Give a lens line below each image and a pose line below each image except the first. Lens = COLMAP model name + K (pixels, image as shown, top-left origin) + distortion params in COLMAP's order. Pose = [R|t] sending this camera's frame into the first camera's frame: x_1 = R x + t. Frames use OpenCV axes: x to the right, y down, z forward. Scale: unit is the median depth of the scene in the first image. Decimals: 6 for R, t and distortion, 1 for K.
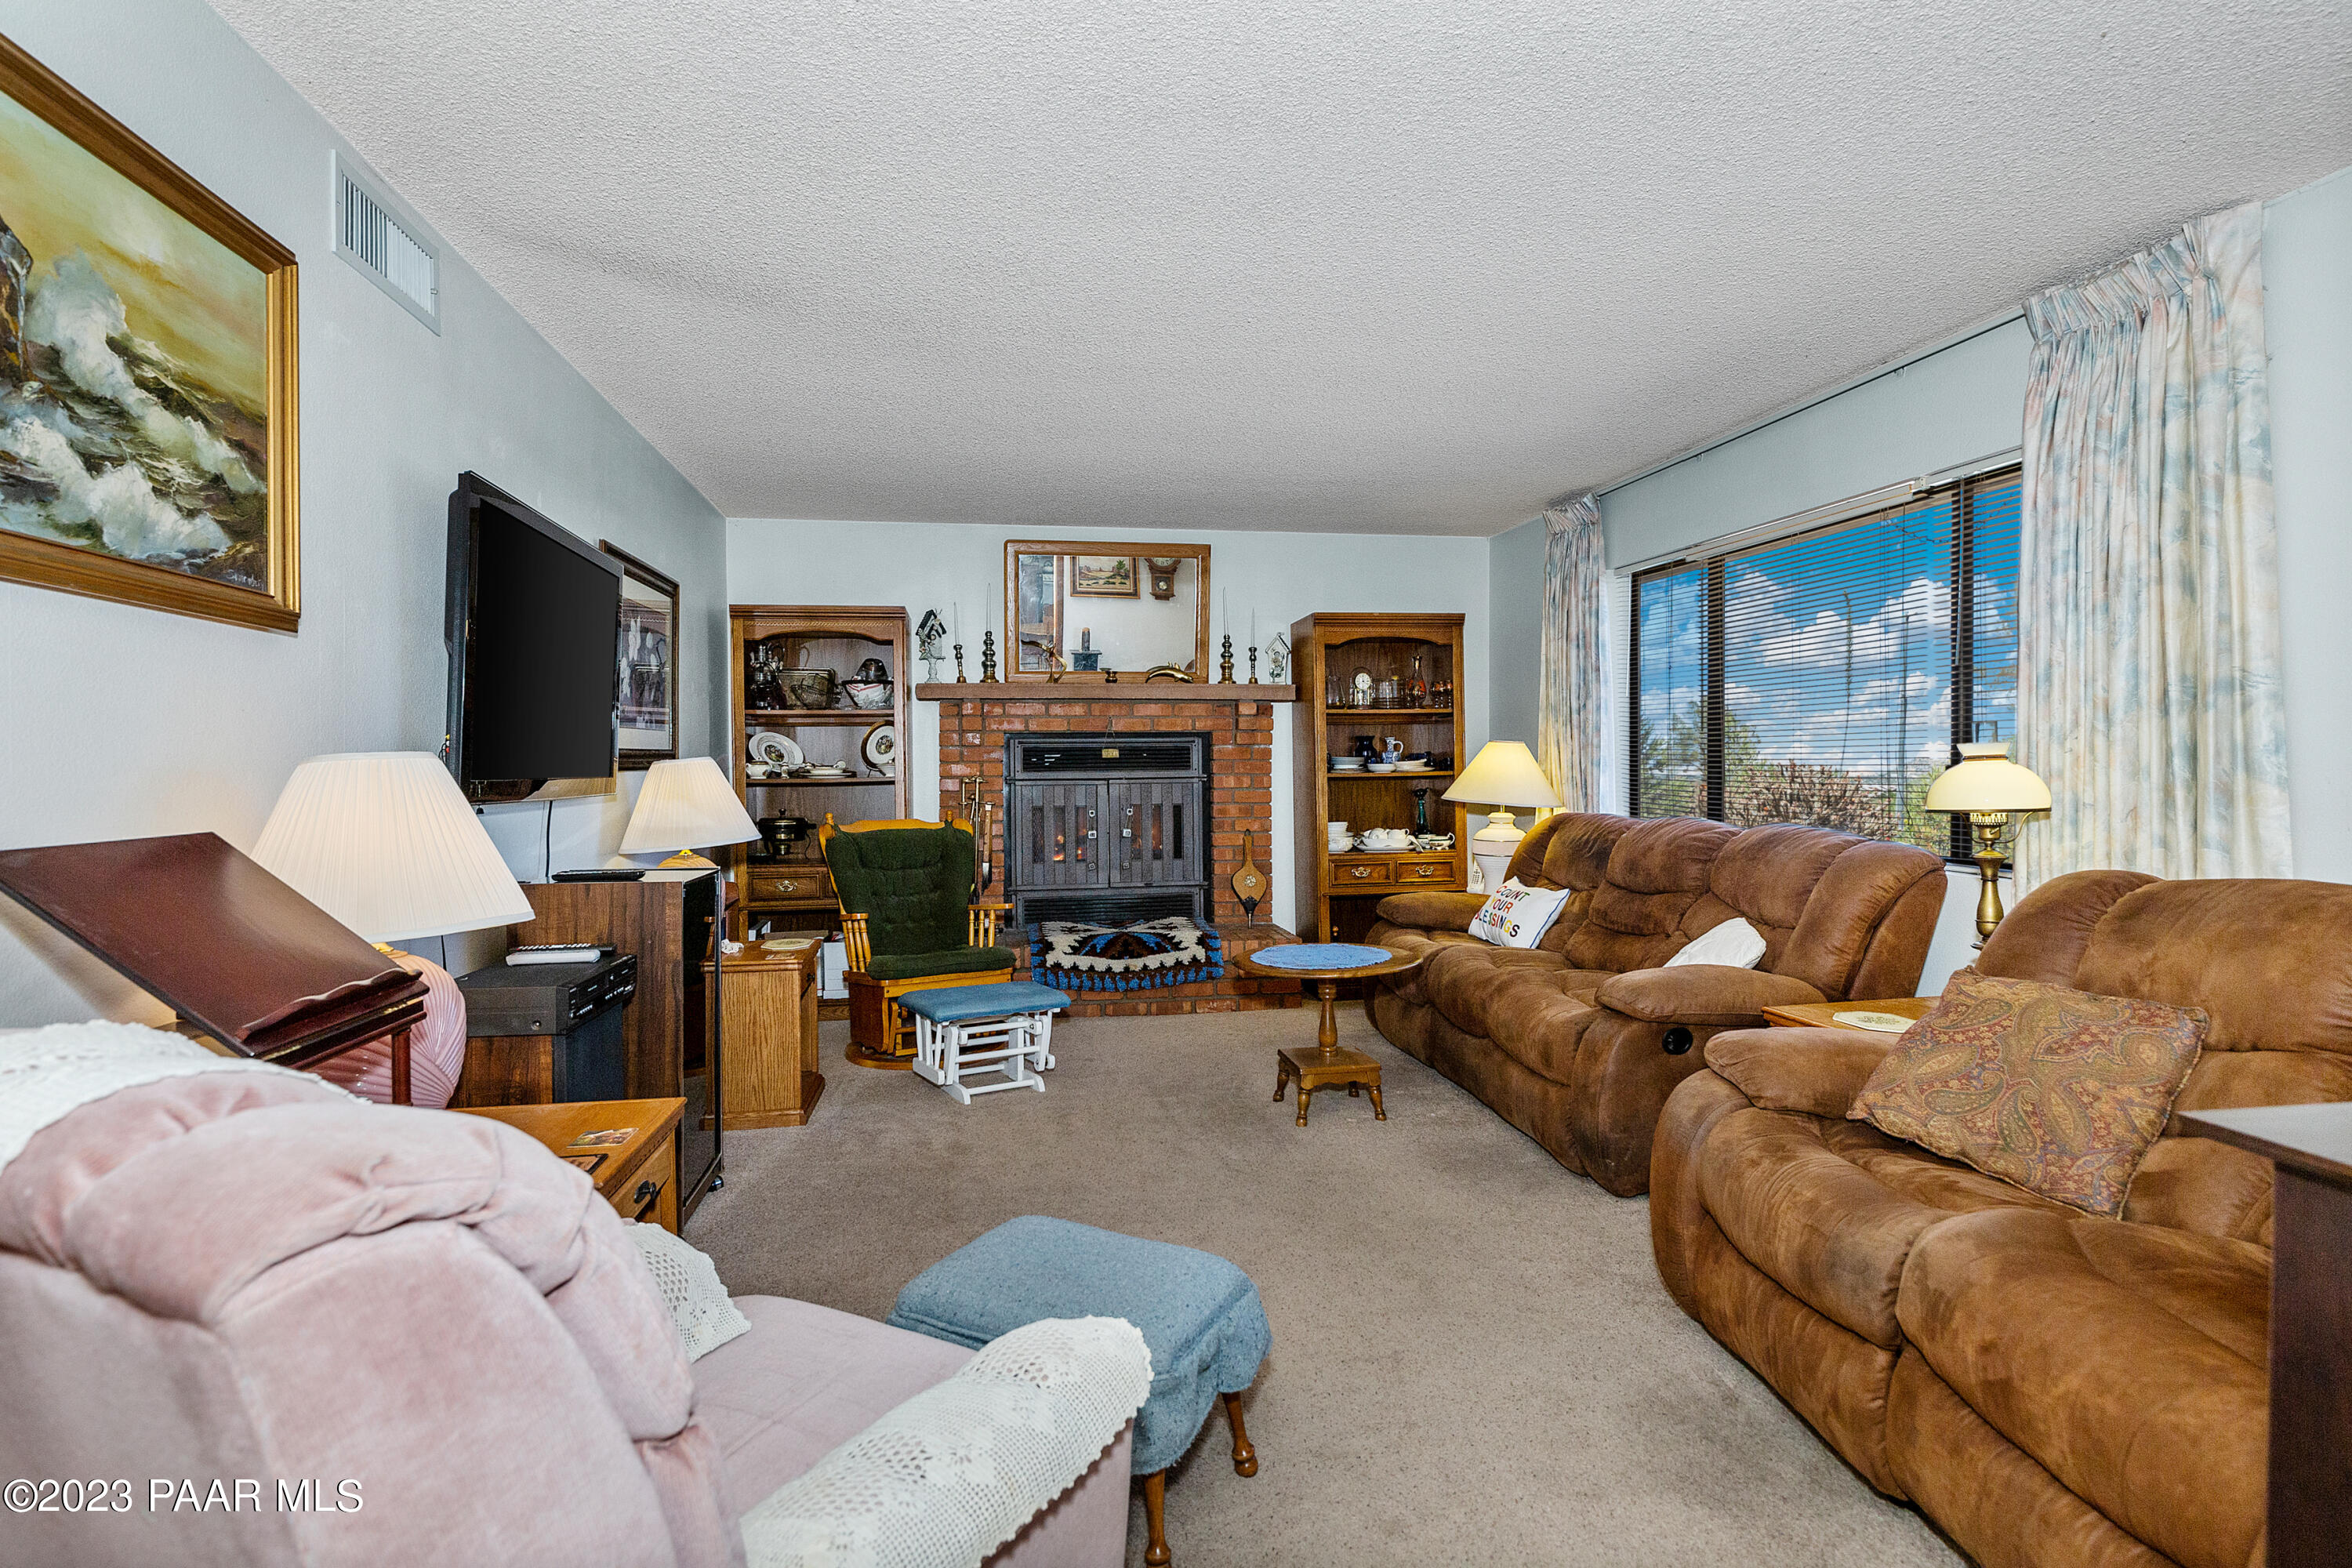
lens RADIAL K [[1176.8, 0, 1173.3], [0, 1176.8, 813.9], [0, 0, 1]] dist [-0.002984, 0.001270]
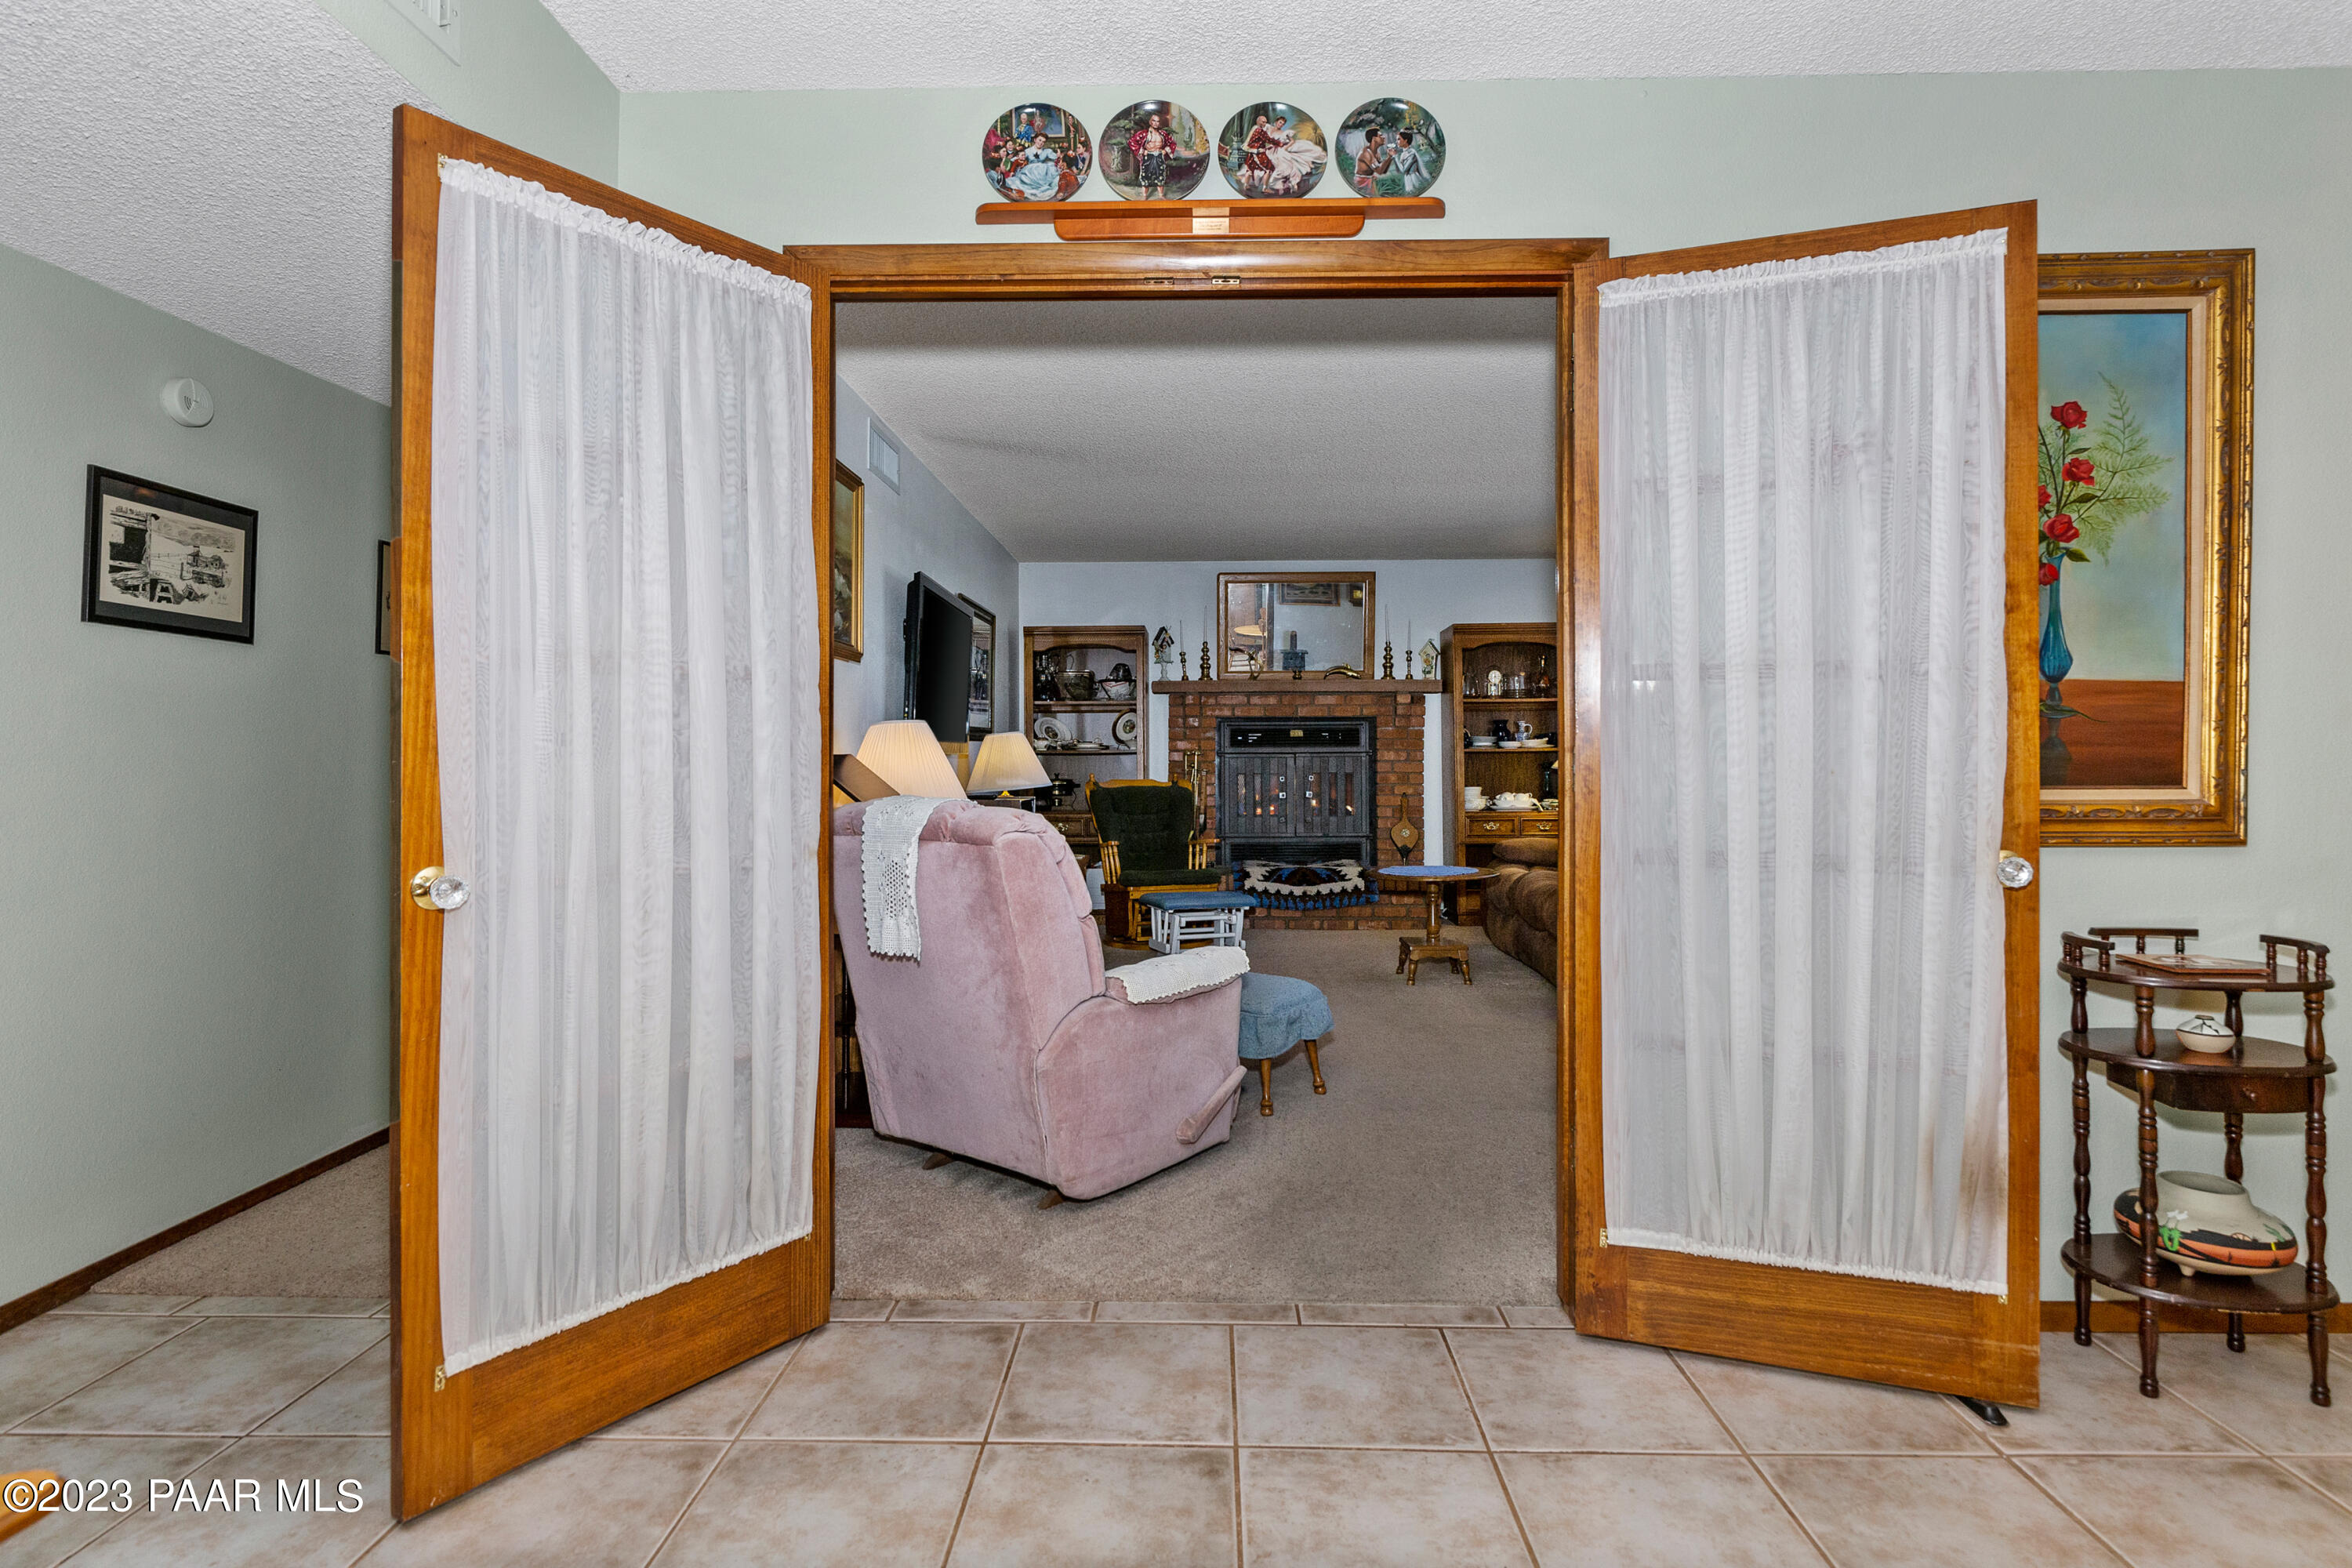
lens RADIAL K [[1176.8, 0, 1173.3], [0, 1176.8, 813.9], [0, 0, 1]] dist [-0.002984, 0.001270]
pose [[0.982026, 0.012454, -0.188337, 0.061296], [-0.011054, 0.999903, 0.008482, 0.029612], [0.188424, -0.006248, 0.982068, -0.322416]]
